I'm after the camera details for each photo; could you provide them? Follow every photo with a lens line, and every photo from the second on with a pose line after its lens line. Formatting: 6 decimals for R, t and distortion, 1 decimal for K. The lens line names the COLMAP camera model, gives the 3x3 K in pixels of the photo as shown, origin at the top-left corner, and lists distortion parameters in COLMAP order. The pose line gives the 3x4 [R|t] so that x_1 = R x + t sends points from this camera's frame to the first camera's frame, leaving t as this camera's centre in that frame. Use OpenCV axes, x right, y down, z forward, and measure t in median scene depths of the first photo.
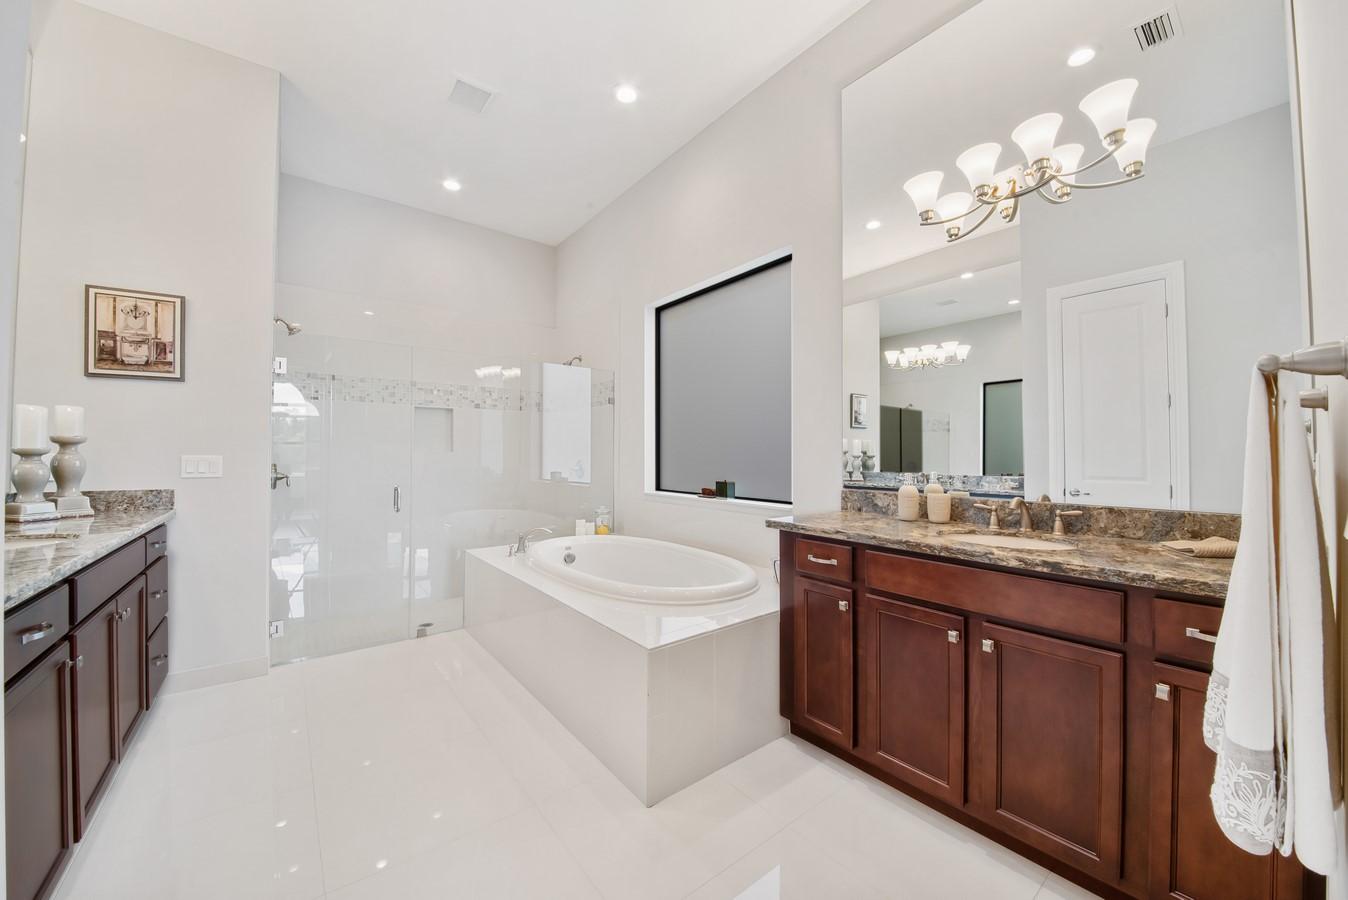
lens RADIAL K [[497.2, 0, 674.0], [0, 497.2, 450.0], [0, 0, 1]] dist [0.018084, -0.000168]
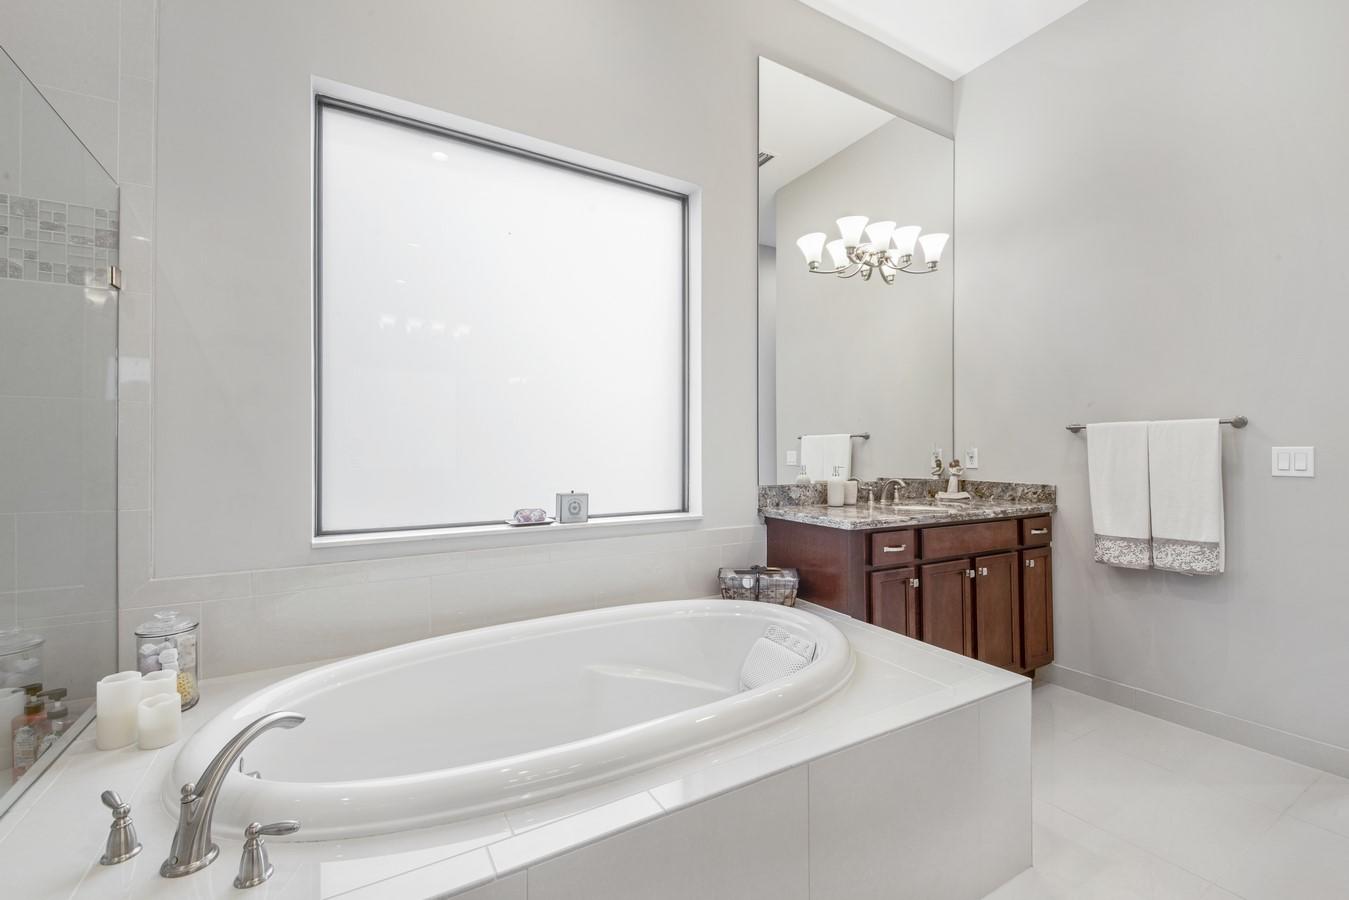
lens RADIAL K [[587.0, 0, 674.5], [0, 587.0, 450.0], [0, 0, 1]] dist [0.046295, 0.000048]
pose [[0.117524, 0.003367, 0.993064, -1.048806], [-0.008856, 0.999958, -0.002342, 0.019864], [-0.993031, -0.008519, 0.117549, 1.376336]]
